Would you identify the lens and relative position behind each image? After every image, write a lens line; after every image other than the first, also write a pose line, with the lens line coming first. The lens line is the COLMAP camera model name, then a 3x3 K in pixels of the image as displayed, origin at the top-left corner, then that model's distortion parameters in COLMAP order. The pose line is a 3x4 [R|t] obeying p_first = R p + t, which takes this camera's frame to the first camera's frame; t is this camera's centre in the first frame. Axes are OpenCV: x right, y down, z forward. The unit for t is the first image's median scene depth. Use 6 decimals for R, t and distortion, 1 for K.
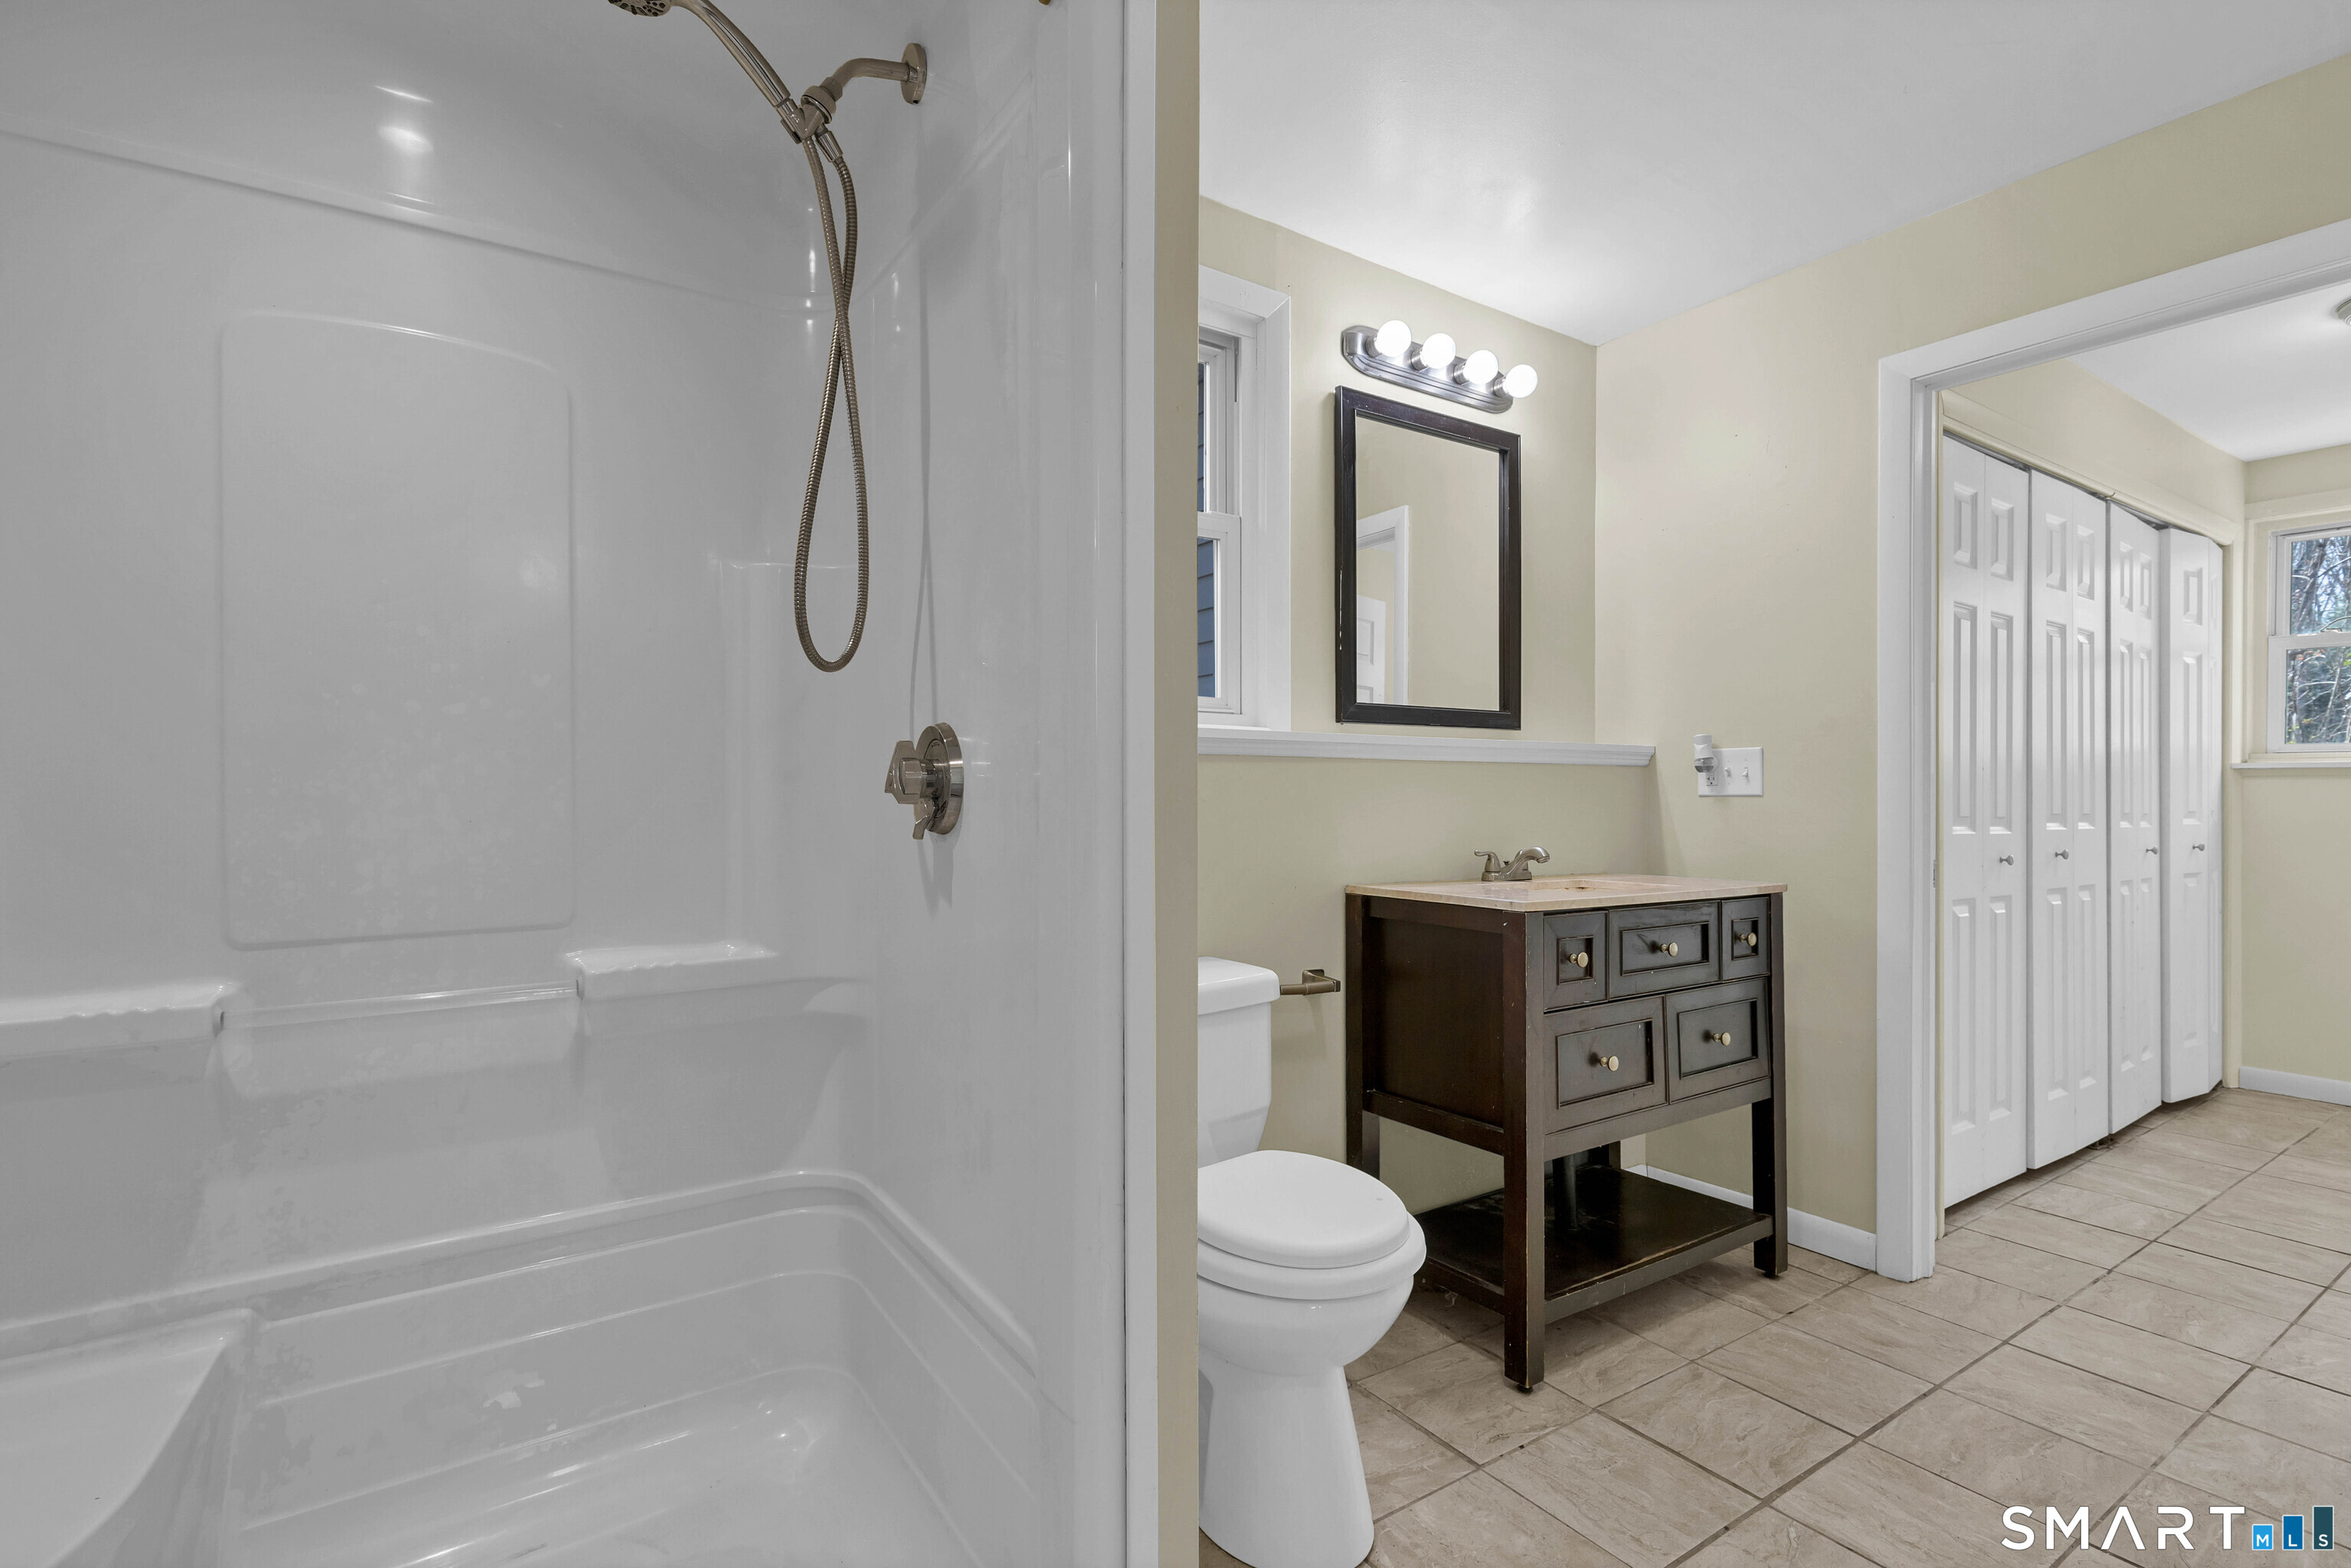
lens RADIAL K [[1090.8, 0, 1185.2], [0, 1090.8, 792.7], [0, 0, 1]] dist [0.013414, -0.002205]
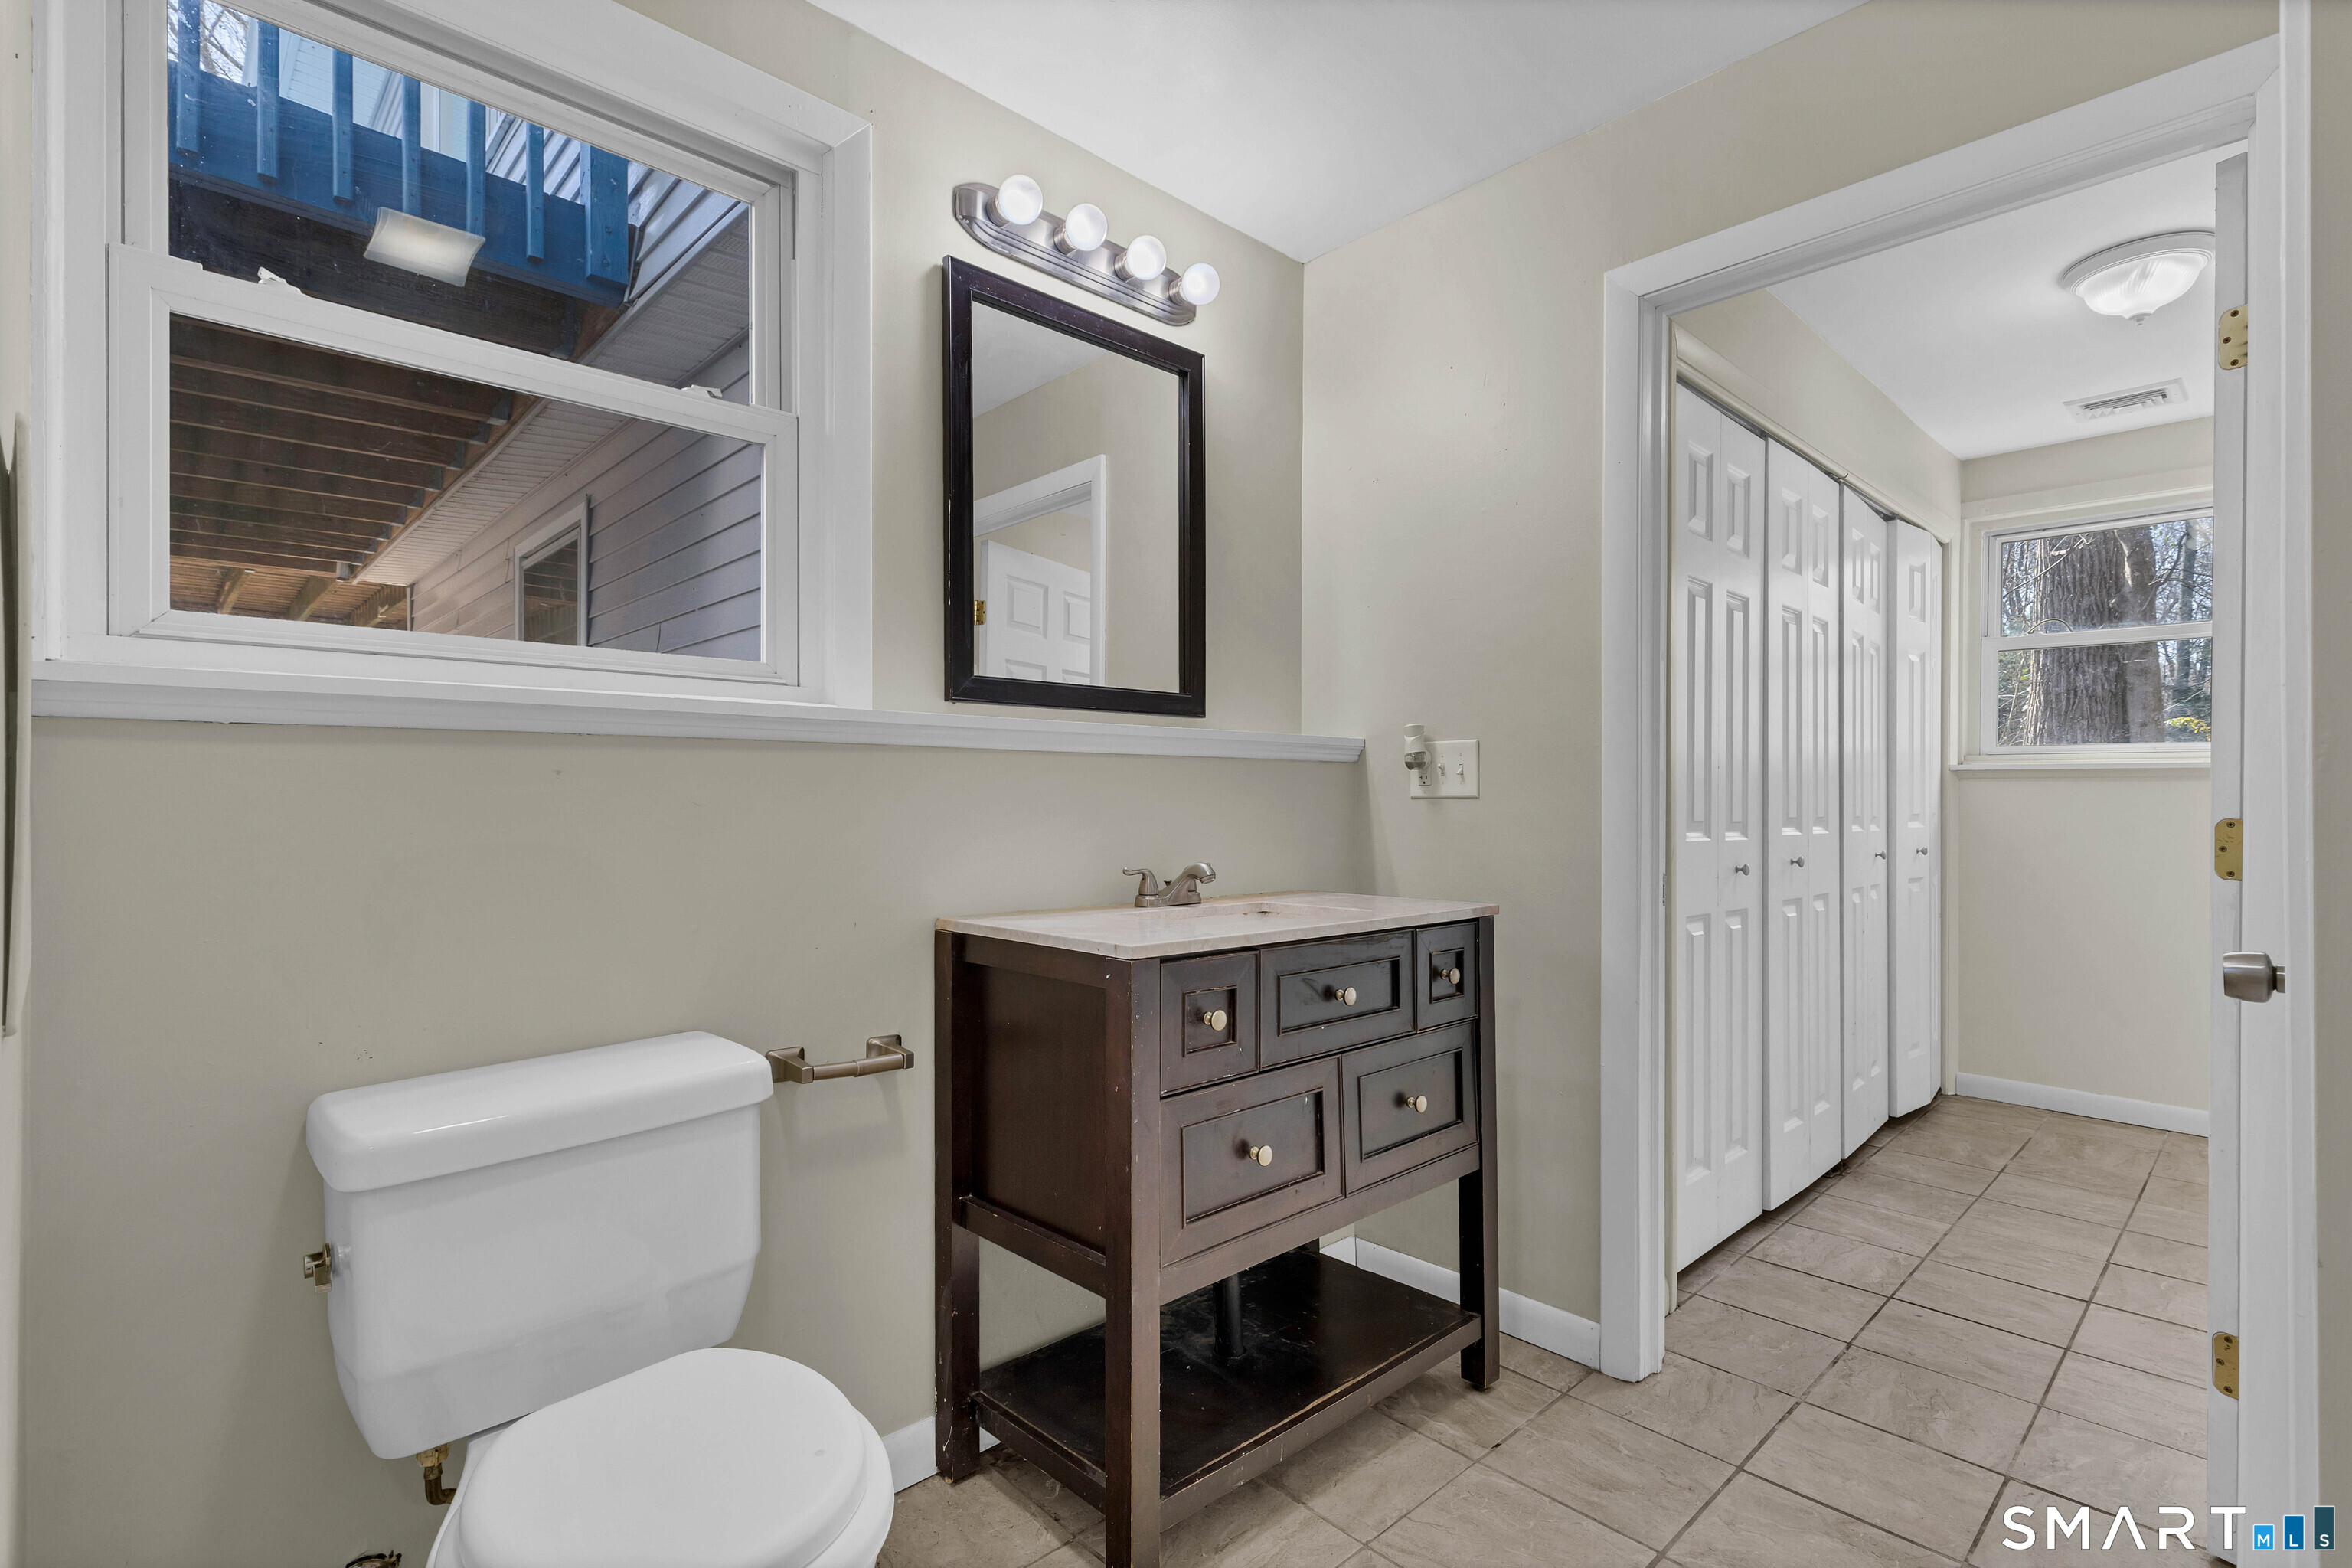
lens RADIAL K [[1091.3, 0, 1168.7], [0, 1091.3, 804.6], [0, 0, 1]] dist [0.013414, -0.002205]
pose [[0.987705, -0.002584, 0.156309, 0.159582], [0.001863, 0.999987, 0.004756, 0.003741], [-0.156319, -0.004406, 0.987697, 0.209162]]
